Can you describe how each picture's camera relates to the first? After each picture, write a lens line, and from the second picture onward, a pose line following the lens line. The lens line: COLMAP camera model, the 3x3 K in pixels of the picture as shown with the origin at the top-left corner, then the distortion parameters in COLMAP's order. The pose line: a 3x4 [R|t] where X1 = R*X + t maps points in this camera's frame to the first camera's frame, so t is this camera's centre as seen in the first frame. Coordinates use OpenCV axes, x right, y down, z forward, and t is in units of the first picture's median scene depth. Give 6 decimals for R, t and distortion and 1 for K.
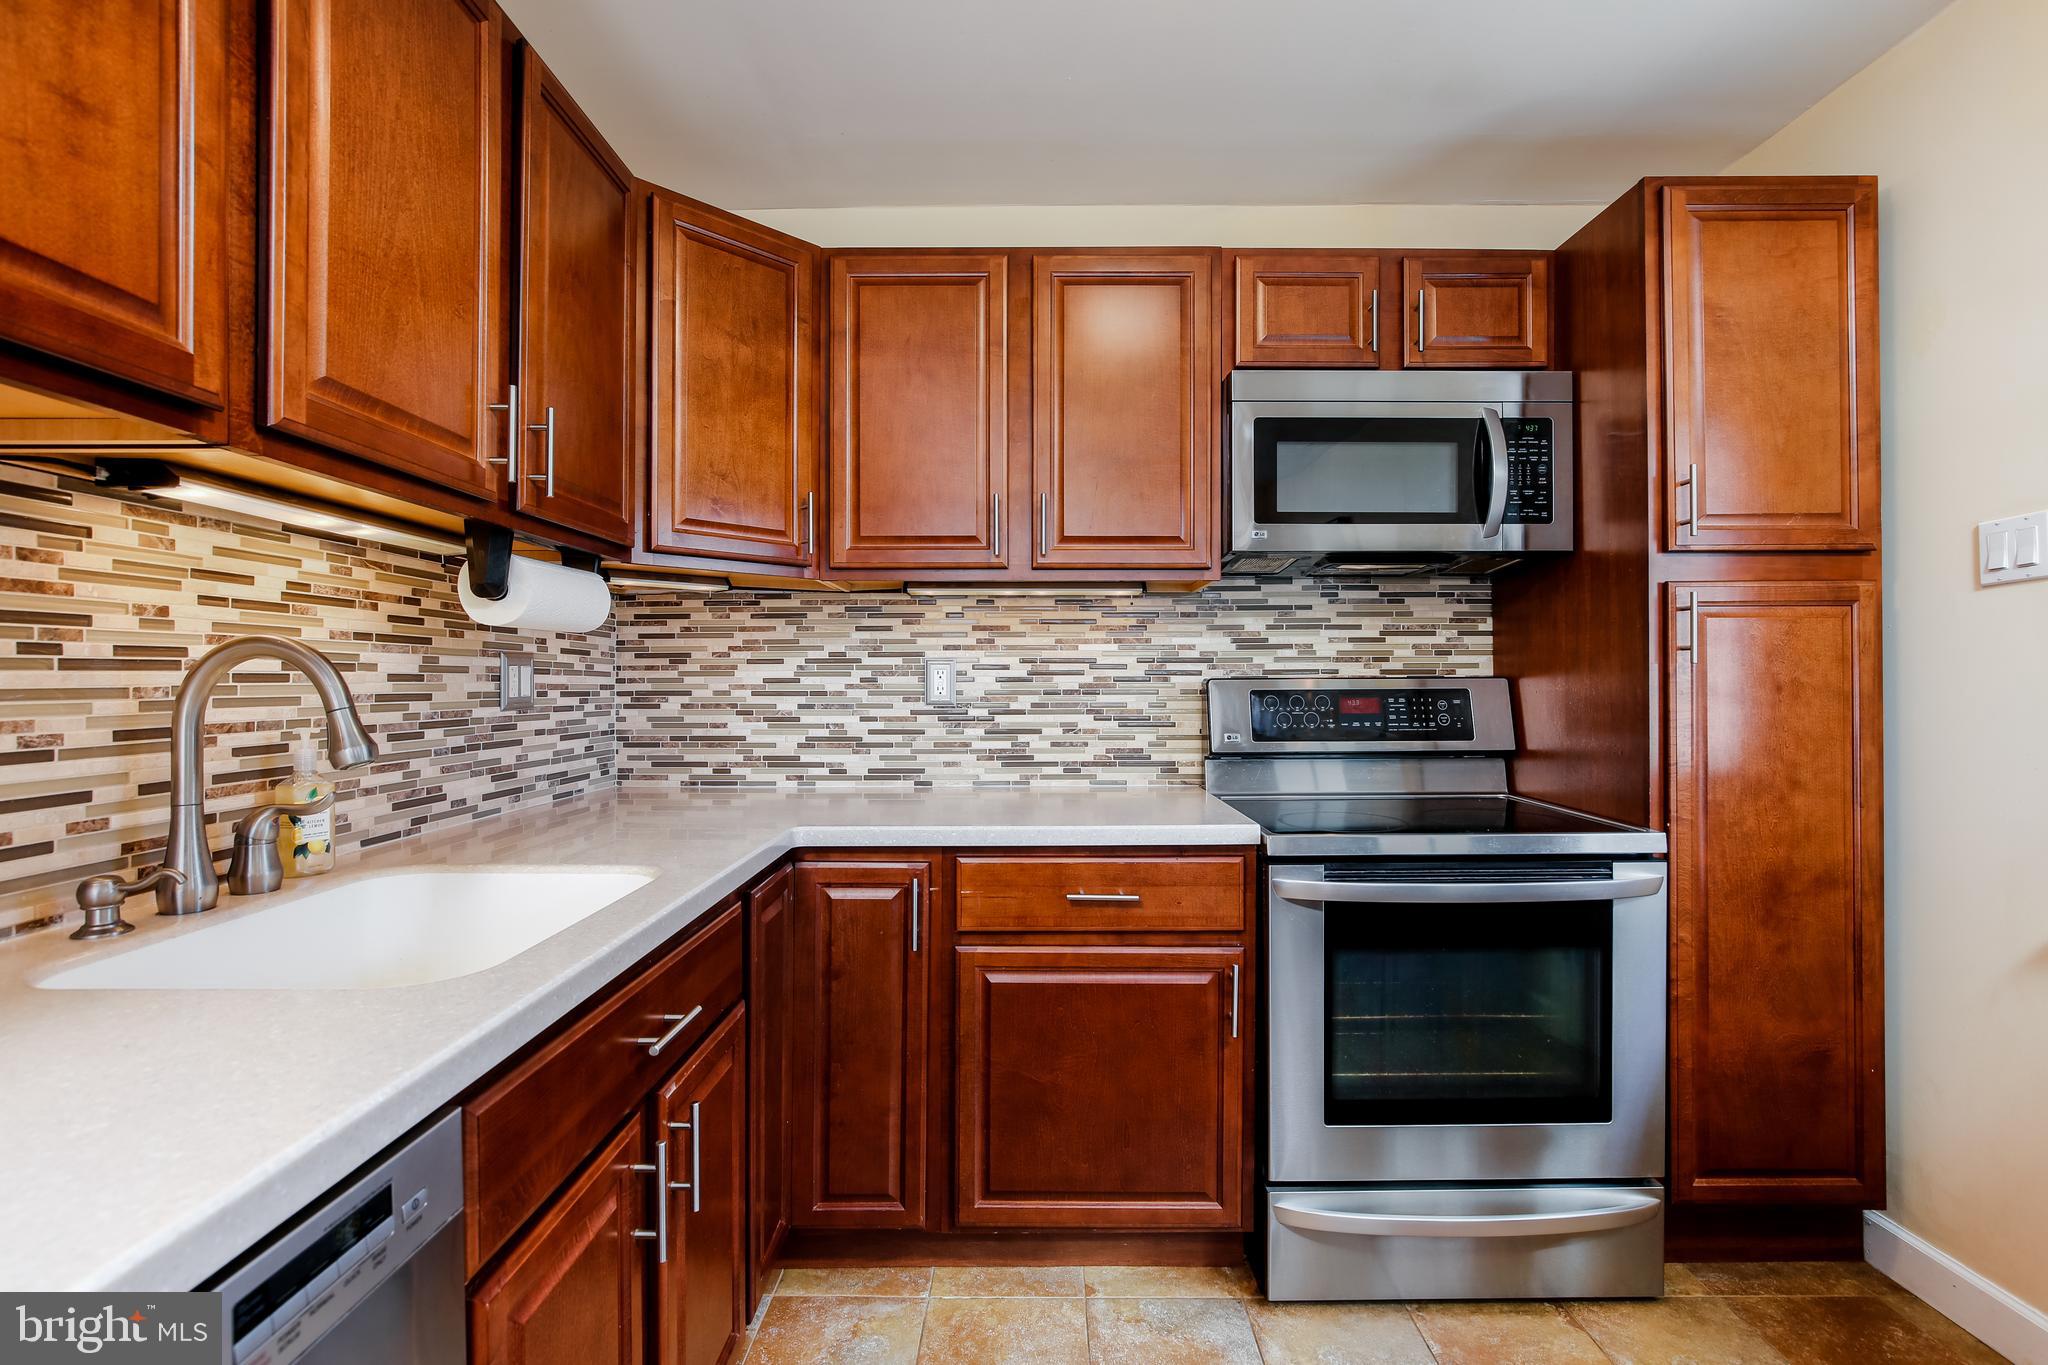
lens RADIAL K [[923.3, 0, 1021.4], [0, 923.3, 680.7], [0, 0, 1]] dist [-0.014607, 0.005275]
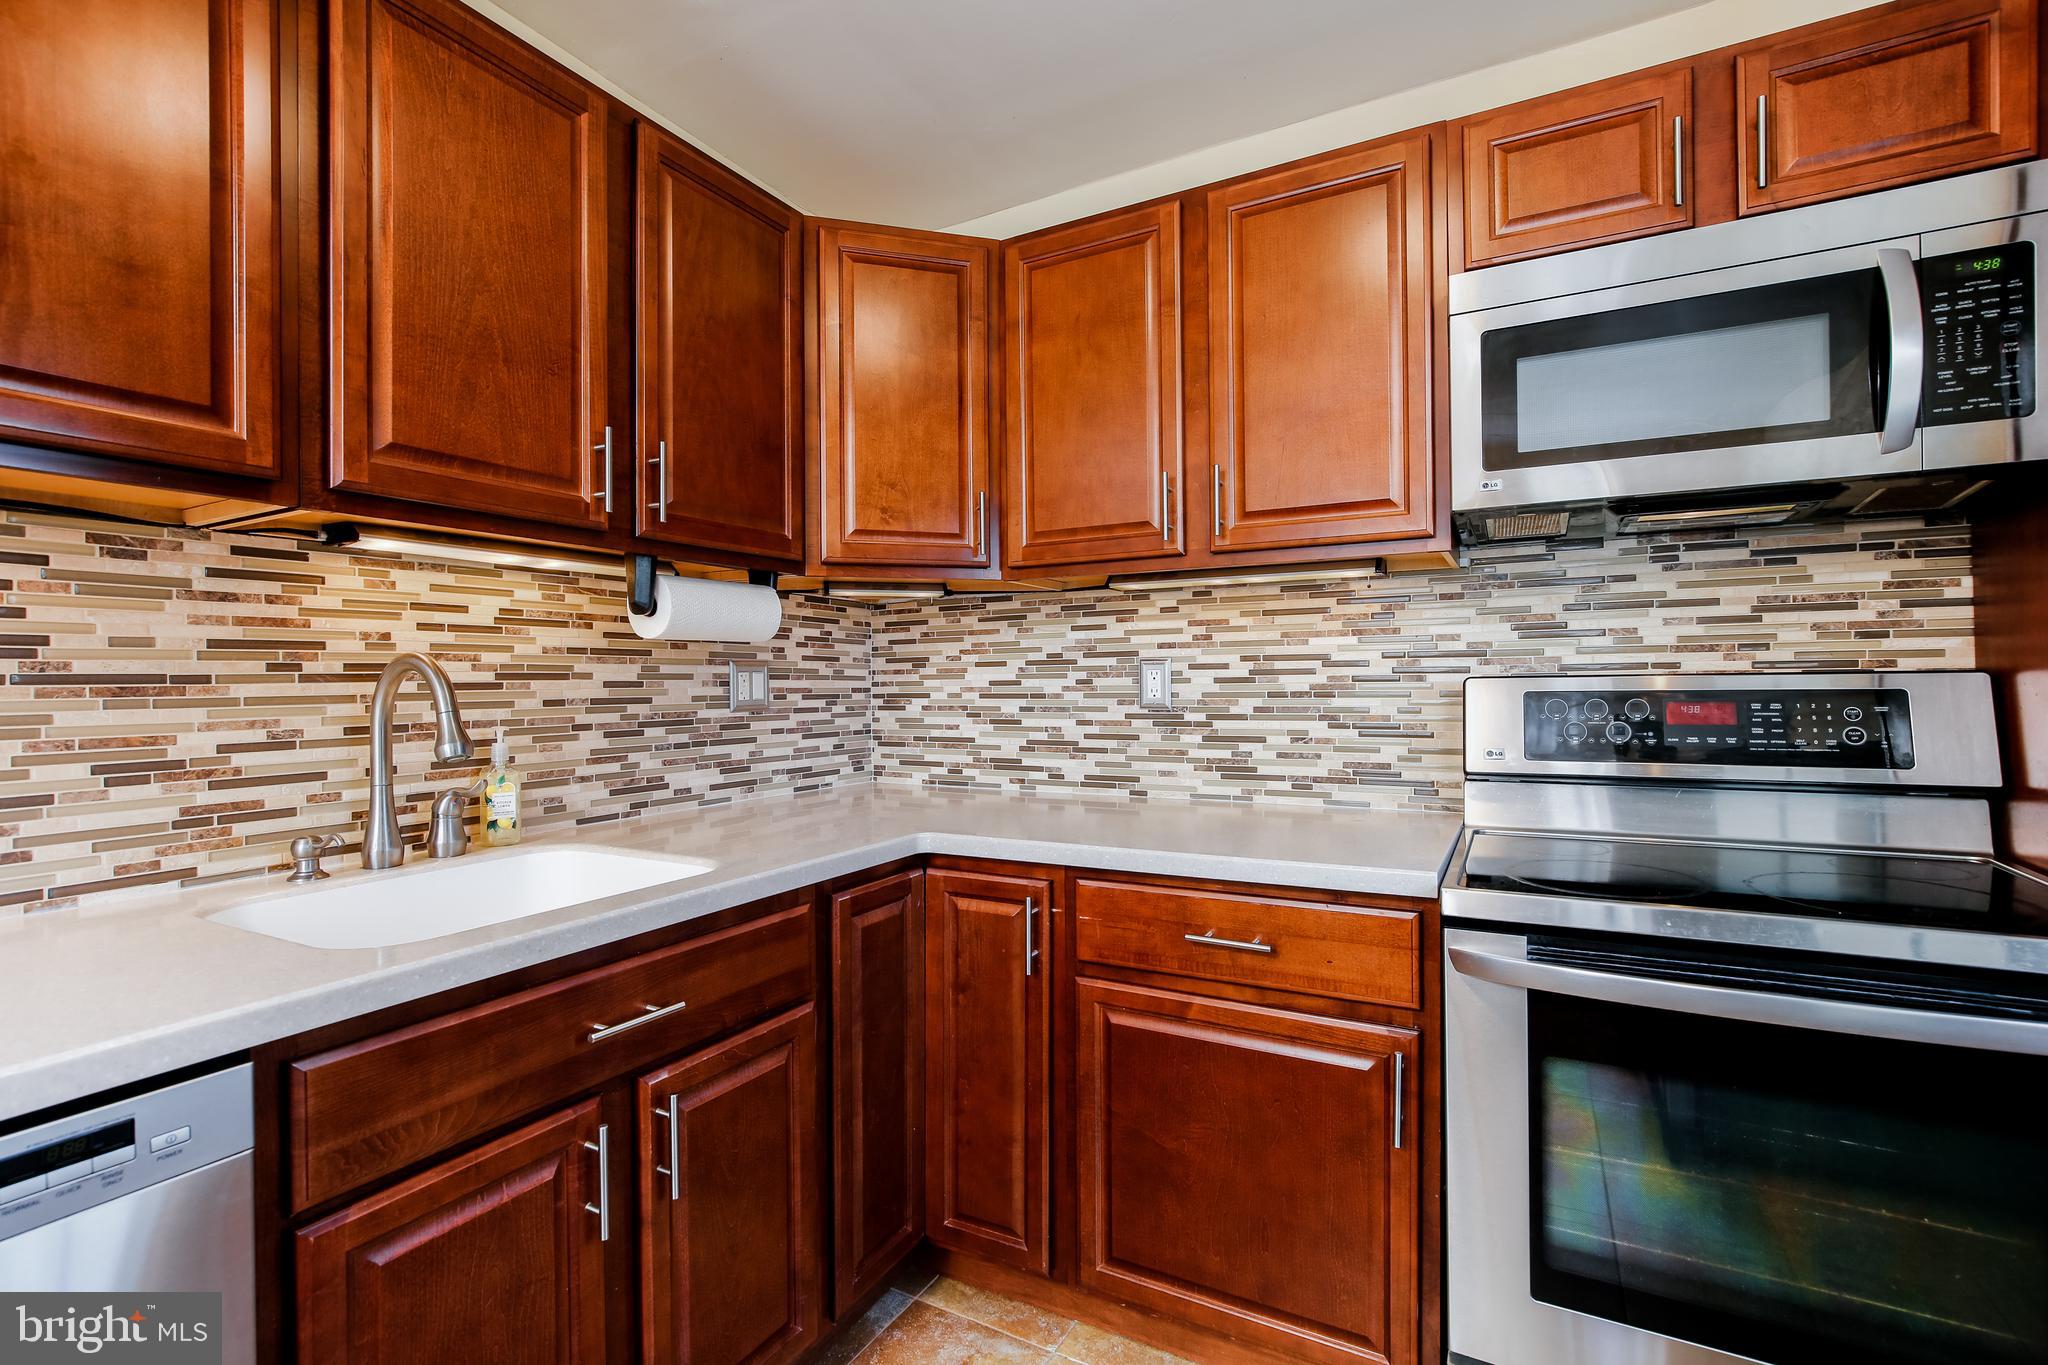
lens RADIAL K [[923.3, 0, 1021.5], [0, 923.3, 680.0], [0, 0, 1]] dist [-0.014607, 0.005275]
pose [[0.879737, -0.007974, -0.475394, 0.314139], [0.008441, 0.999964, -0.001152, -0.002804], [0.475386, -0.003000, 0.879772, 0.176965]]
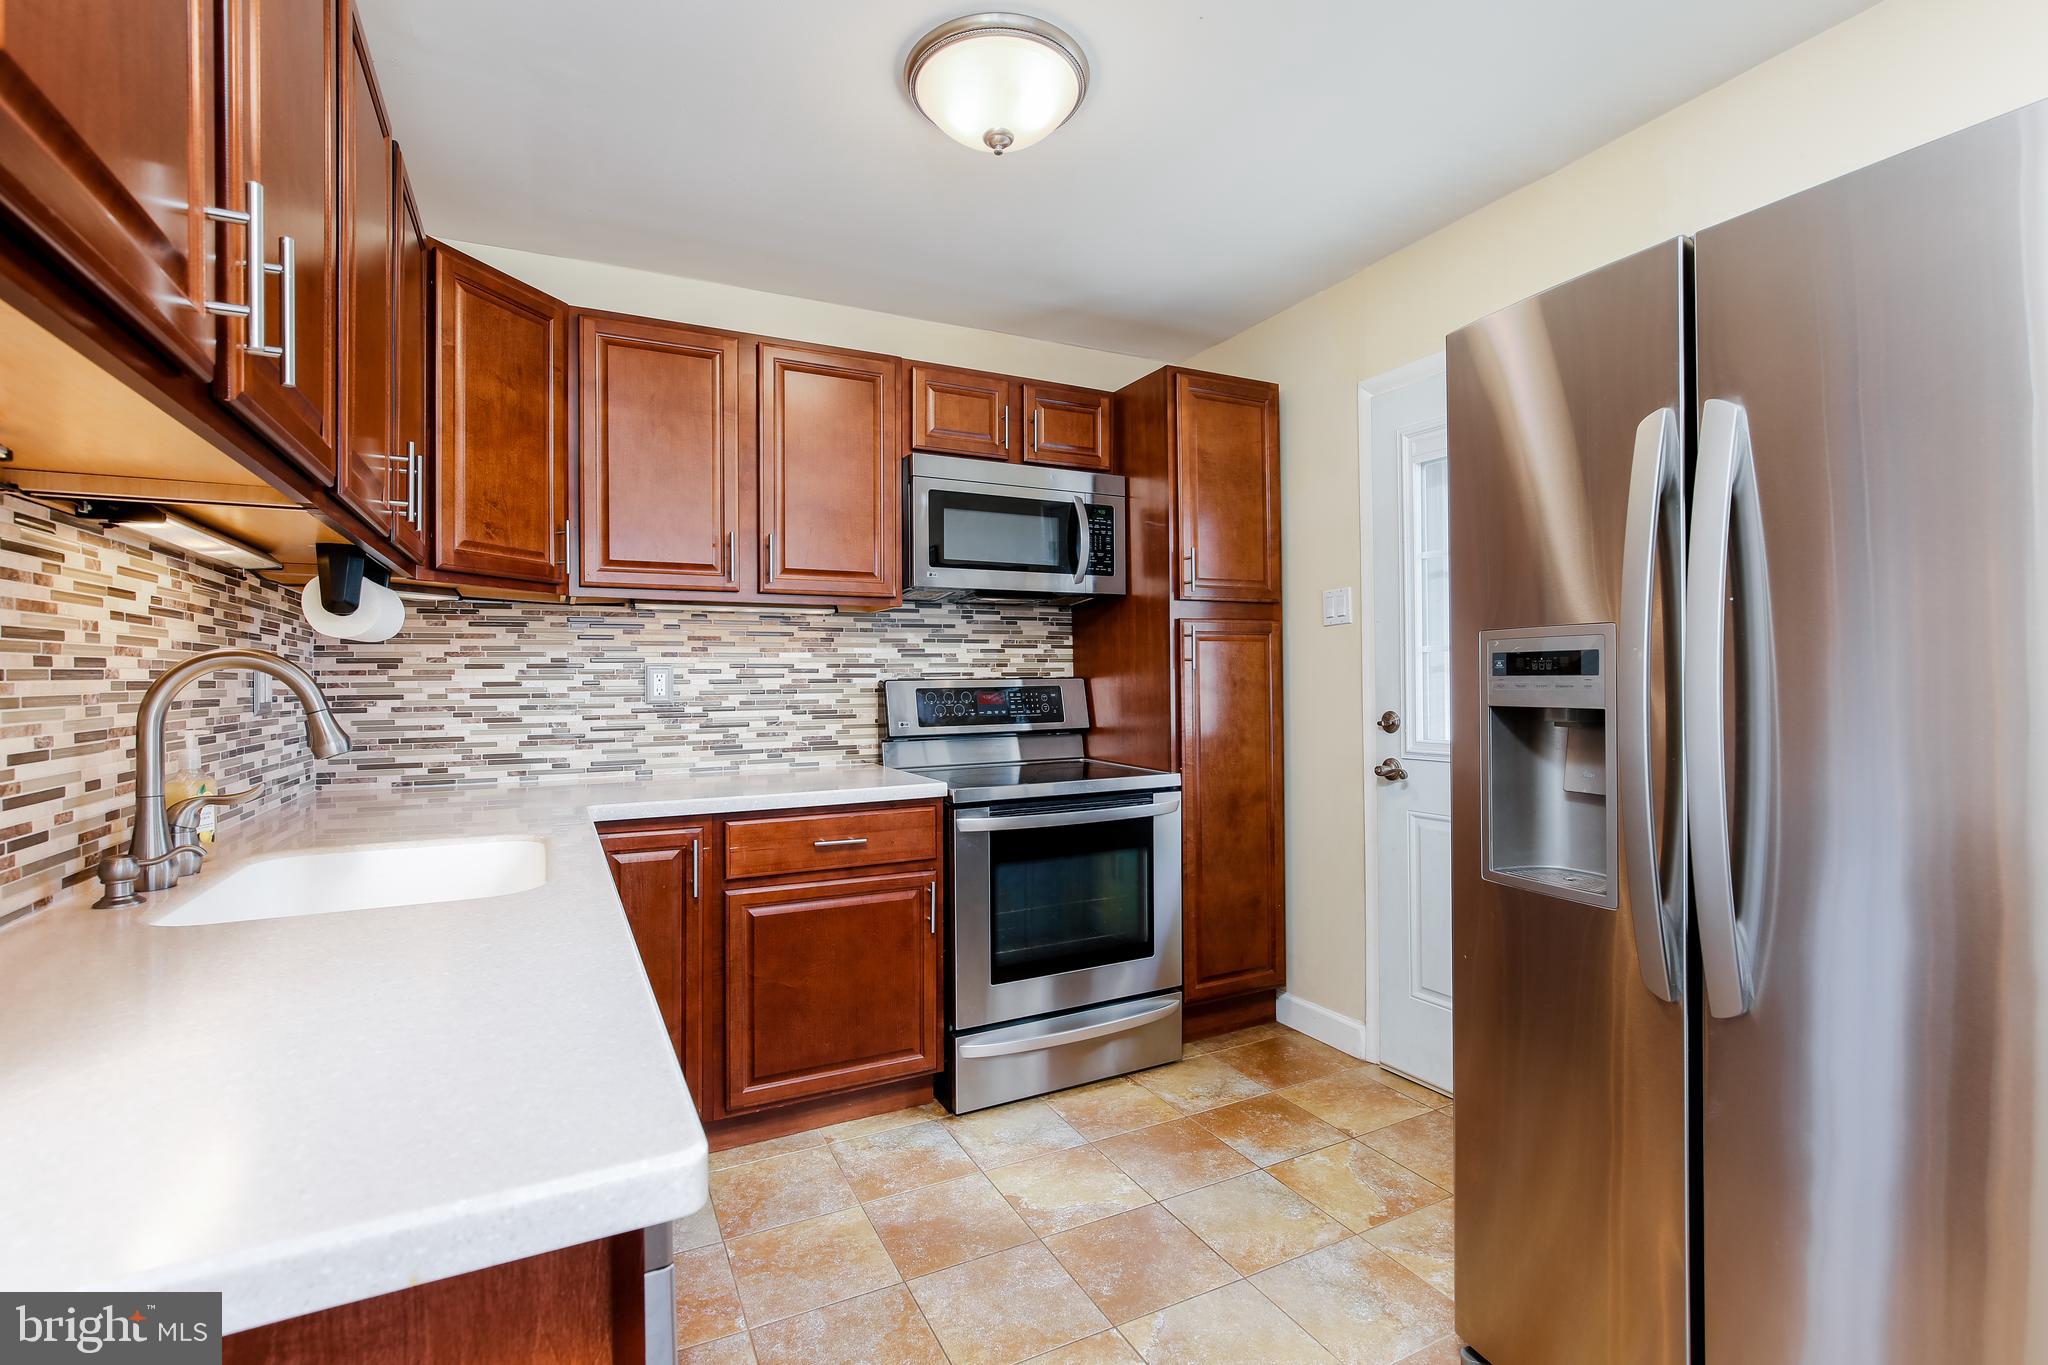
lens RADIAL K [[923.3, 0, 1015.4], [0, 923.3, 681.8], [0, 0, 1]] dist [-0.014607, 0.005275]
pose [[0.893012, -0.007150, 0.449976, -0.283581], [0.006630, 0.999974, 0.002730, -0.002629], [-0.449984, 0.000546, 0.893037, -0.317740]]
